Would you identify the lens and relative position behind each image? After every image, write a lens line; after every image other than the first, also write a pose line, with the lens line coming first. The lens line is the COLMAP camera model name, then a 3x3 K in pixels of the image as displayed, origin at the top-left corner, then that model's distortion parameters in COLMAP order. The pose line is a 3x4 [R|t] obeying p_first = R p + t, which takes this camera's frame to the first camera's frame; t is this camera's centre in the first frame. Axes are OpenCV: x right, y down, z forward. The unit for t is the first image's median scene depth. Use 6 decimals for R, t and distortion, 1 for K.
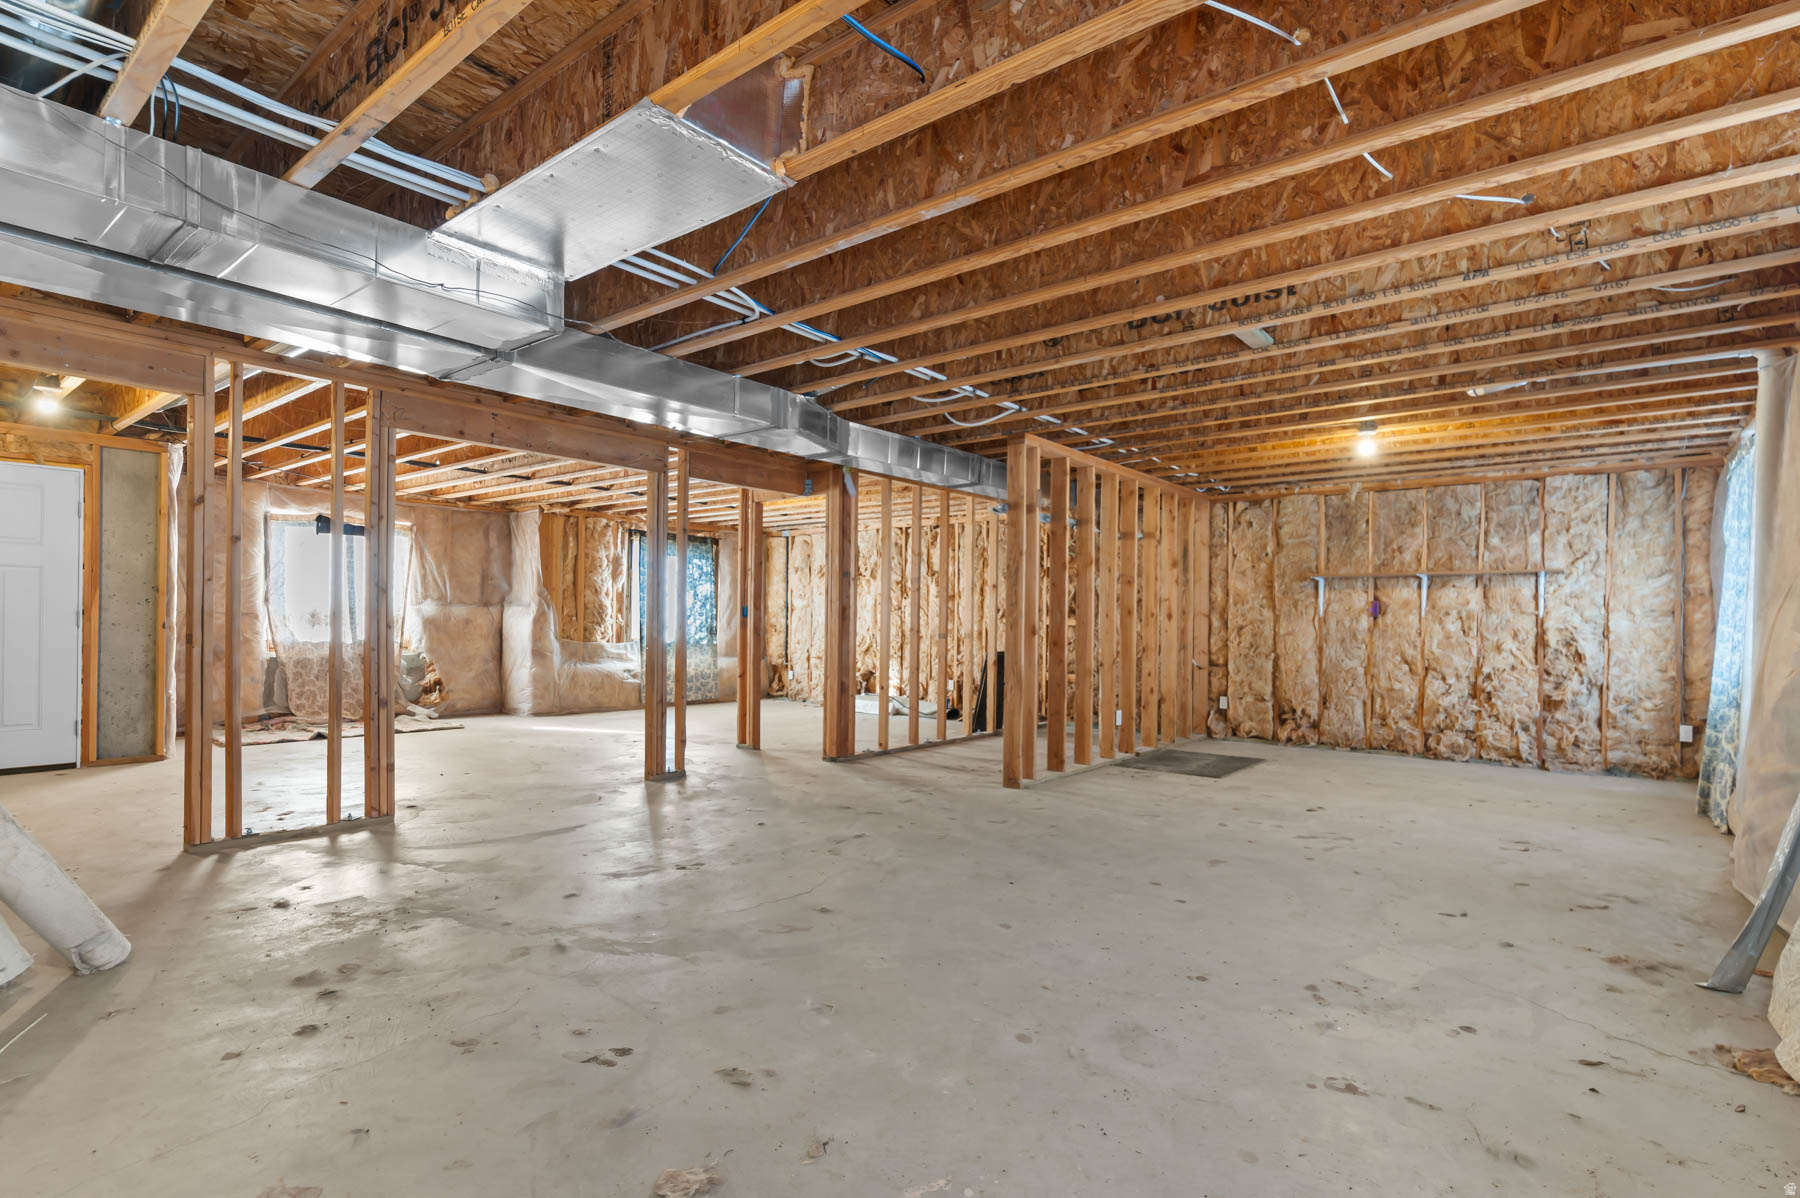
lens RADIAL K [[875.4, 0, 900.2], [0, 875.4, 612.5], [0, 0, 1]] dist [-0.001718, 0.000322]
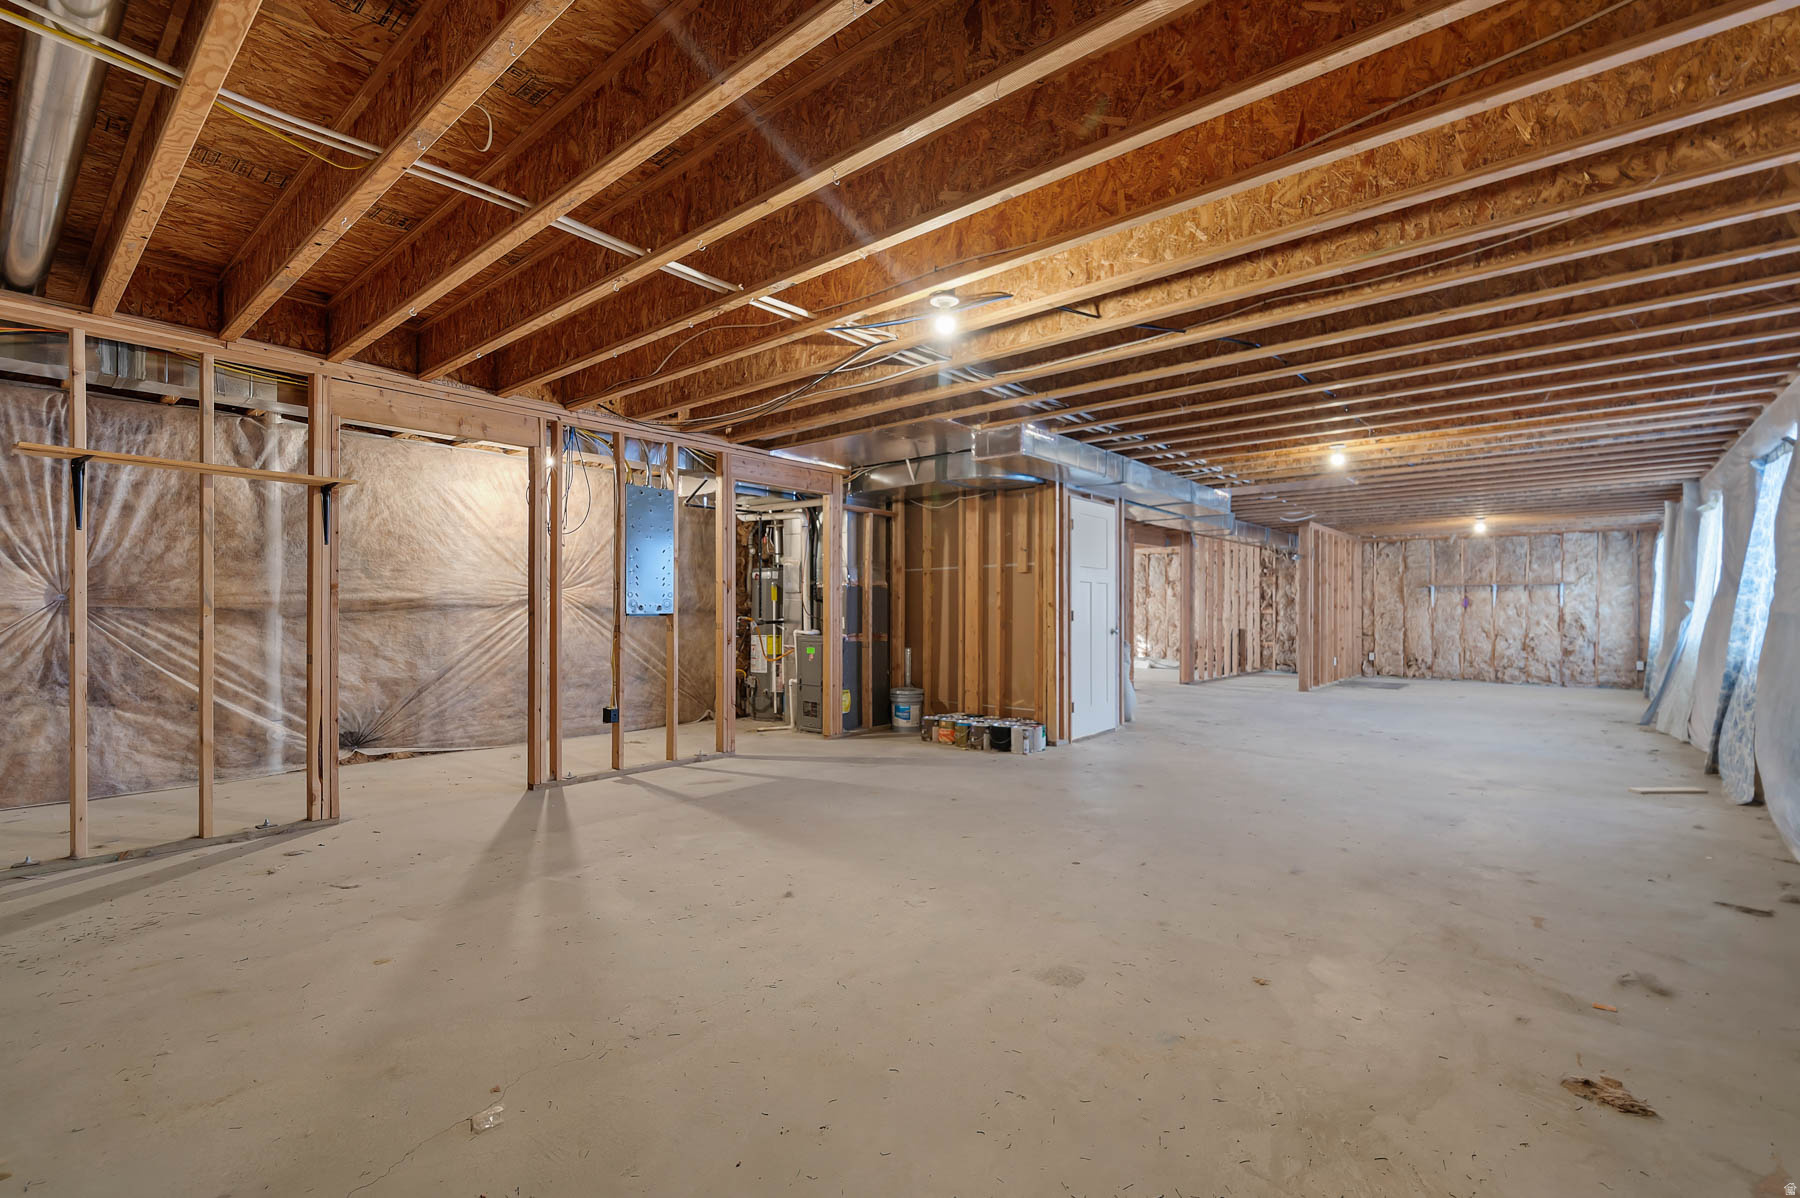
lens RADIAL K [[799.6, 0, 905.8], [0, 799.6, 605.1], [0, 0, 1]] dist [0.010608, 0.000983]
pose [[0.999646, -0.008136, -0.025338, -0.608922], [0.008142, 0.999967, 0.000108, -0.009573], [0.025336, -0.000314, 0.999679, -0.739759]]
